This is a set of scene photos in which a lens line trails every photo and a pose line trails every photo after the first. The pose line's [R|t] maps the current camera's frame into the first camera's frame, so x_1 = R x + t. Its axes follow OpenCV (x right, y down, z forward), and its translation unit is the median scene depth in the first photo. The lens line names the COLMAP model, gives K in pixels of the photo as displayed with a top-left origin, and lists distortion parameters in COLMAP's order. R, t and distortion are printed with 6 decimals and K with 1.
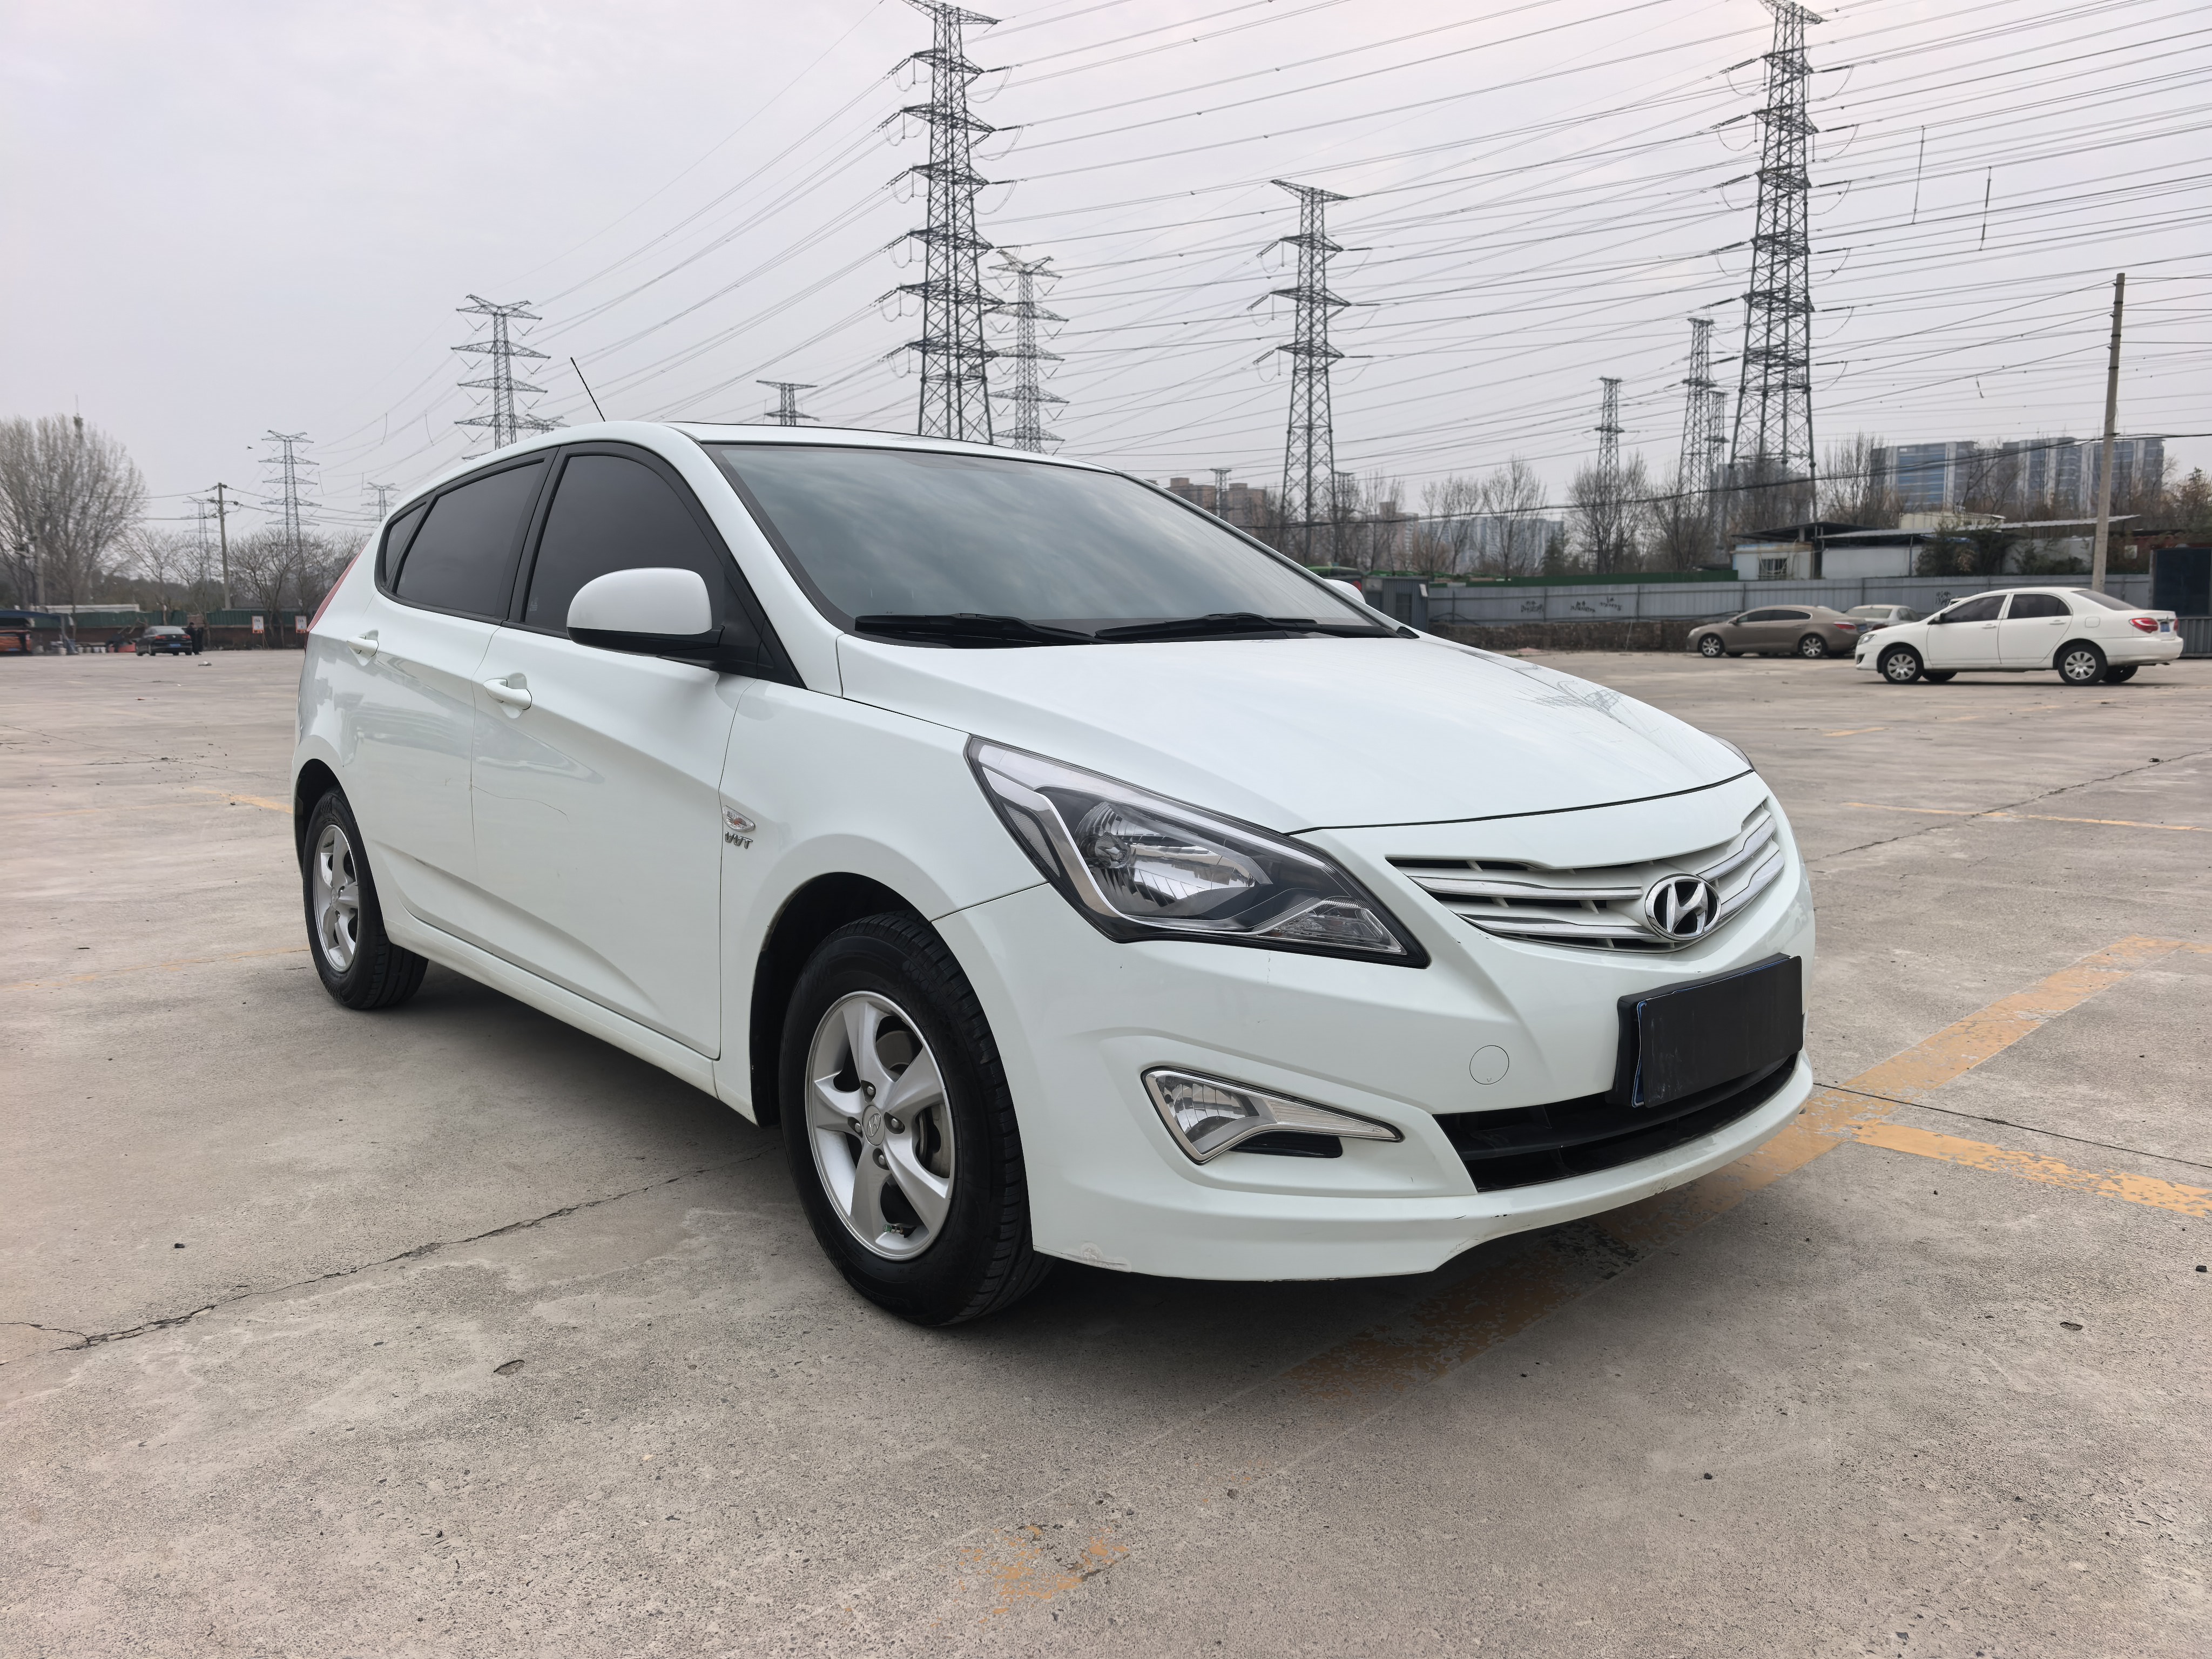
lens RADIAL K [[1622.5, 0, 1104.0], [0, 1622.5, 816.6], [0, 0, 1]] dist [0.022803, -0.028858]
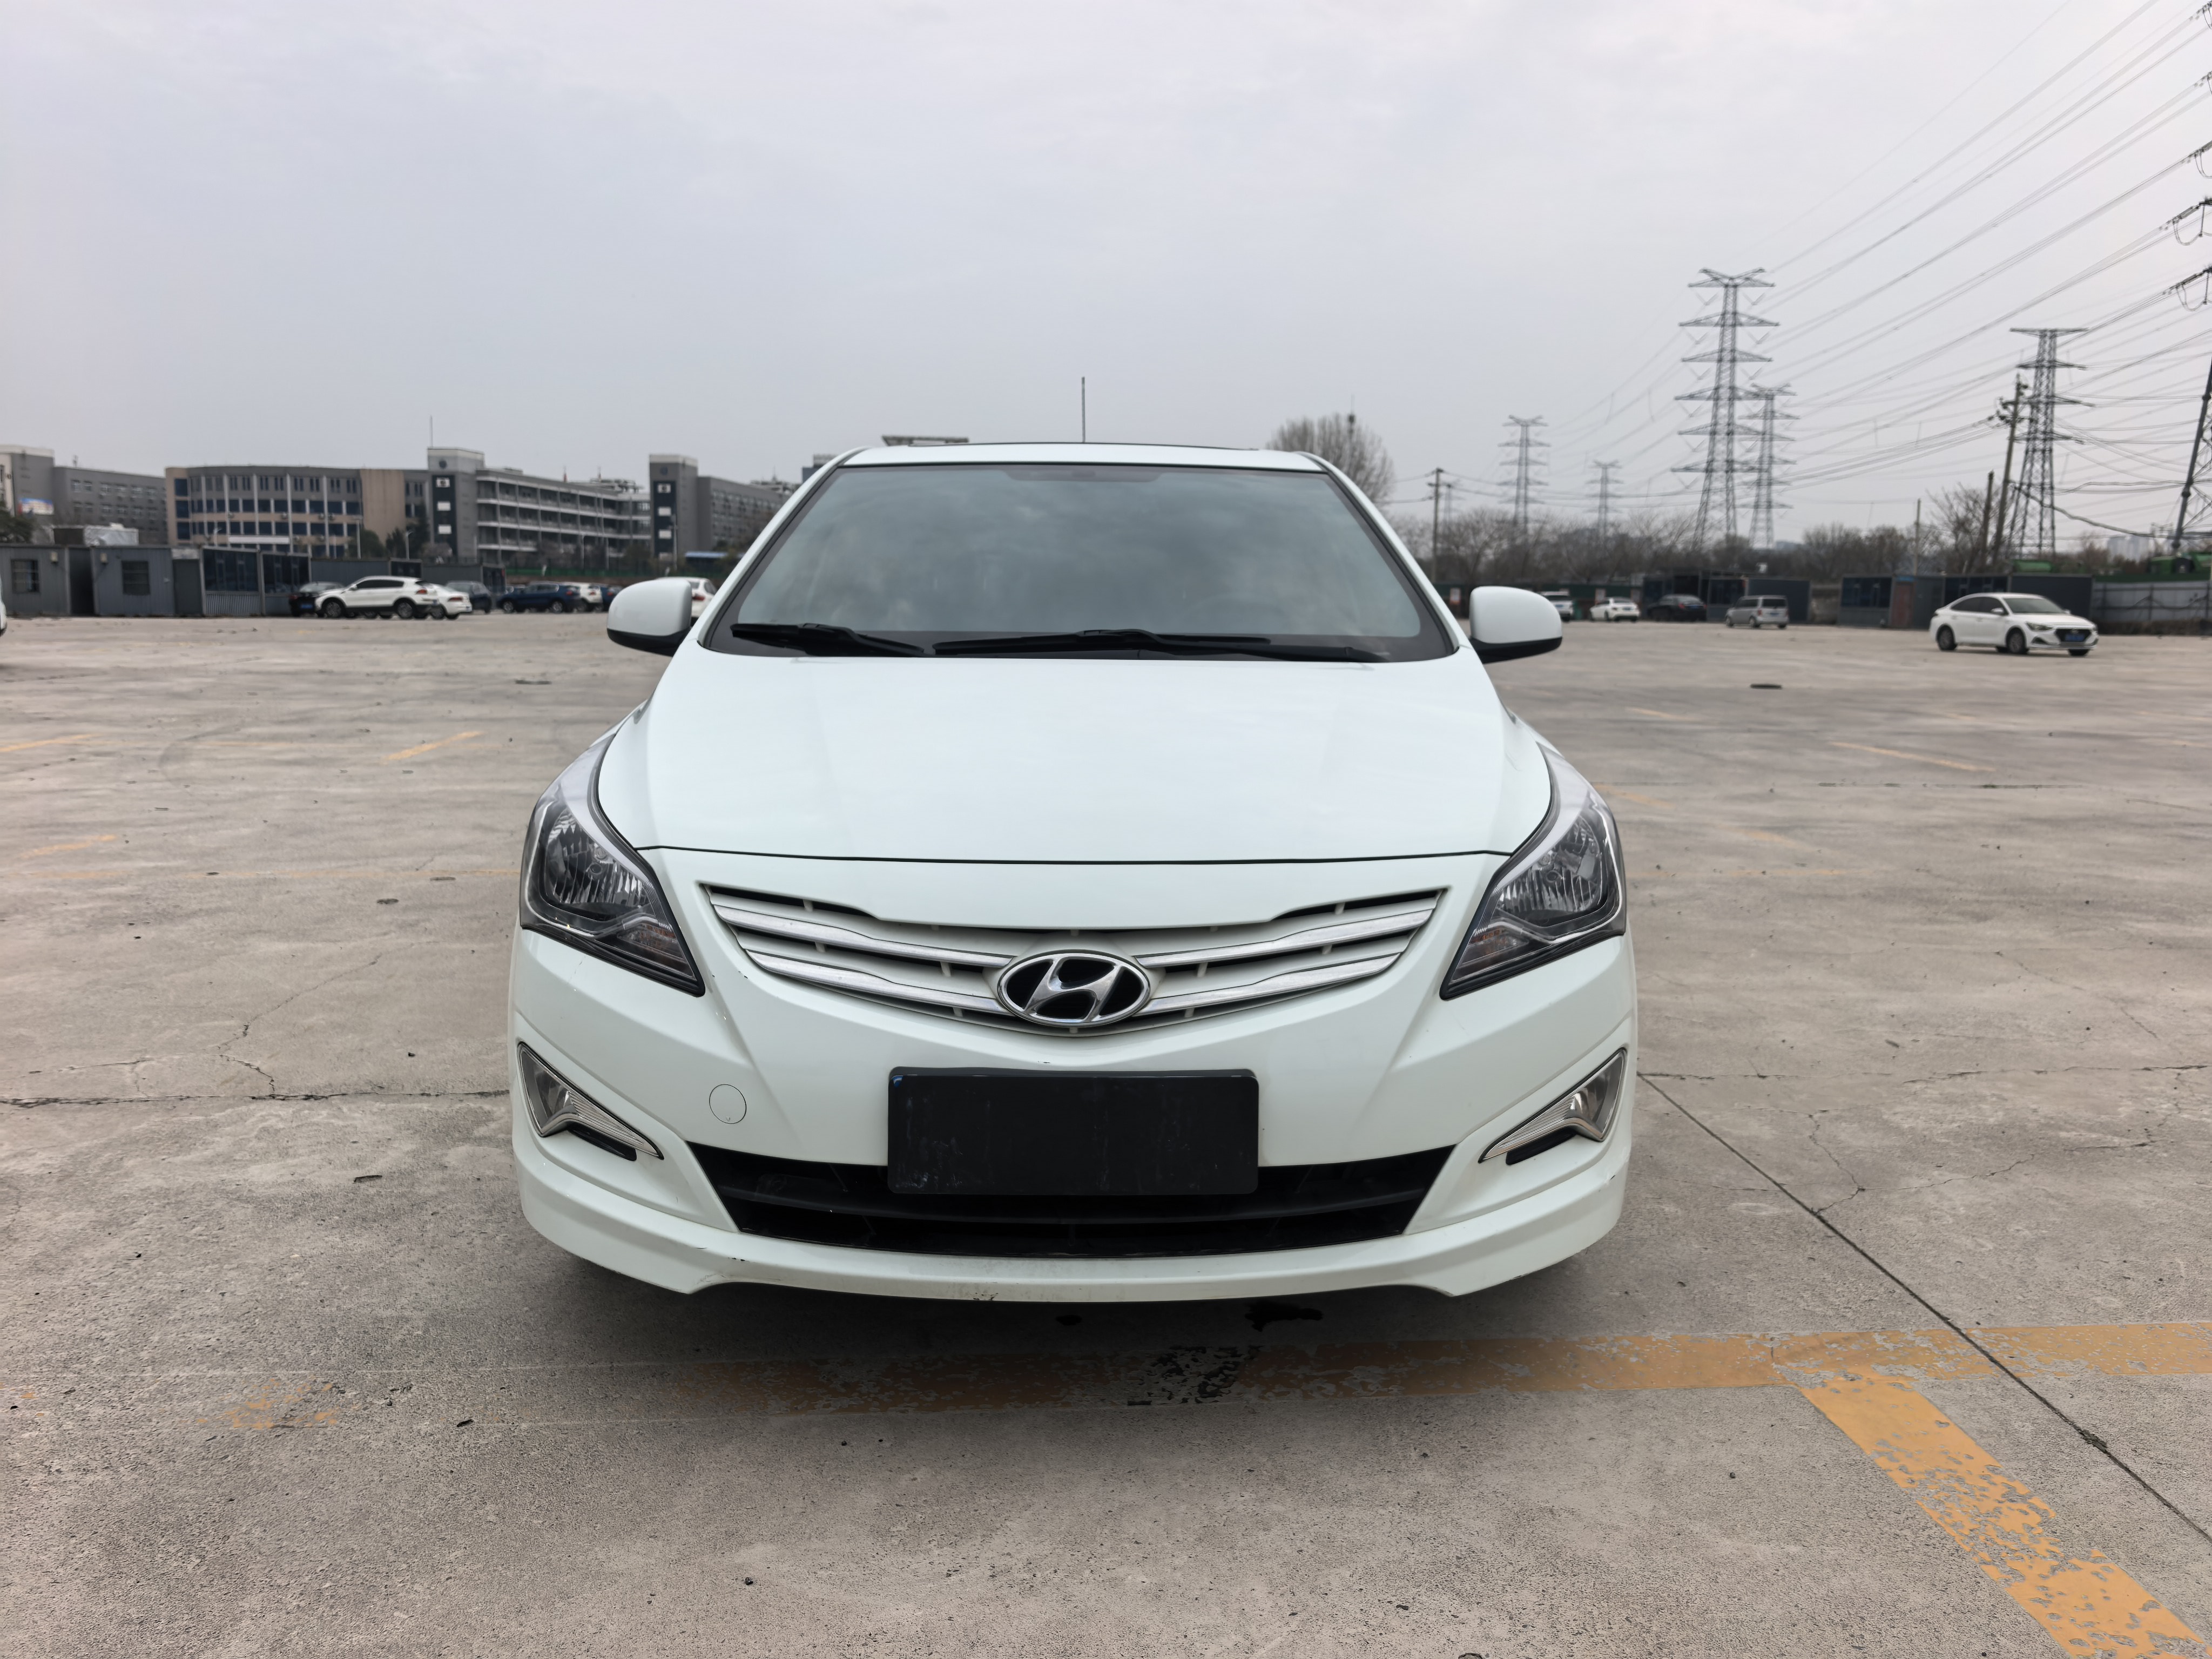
lens RADIAL K [[1622.5, 0, 1104.0], [0, 1622.5, 816.6], [0, 0, 1]] dist [0.022803, -0.028858]
pose [[0.762041, 0.103298, -0.639236, 1.003073], [-0.093286, 0.994409, 0.049485, -0.089305], [0.640774, 0.021922, 0.767417, 0.377248]]
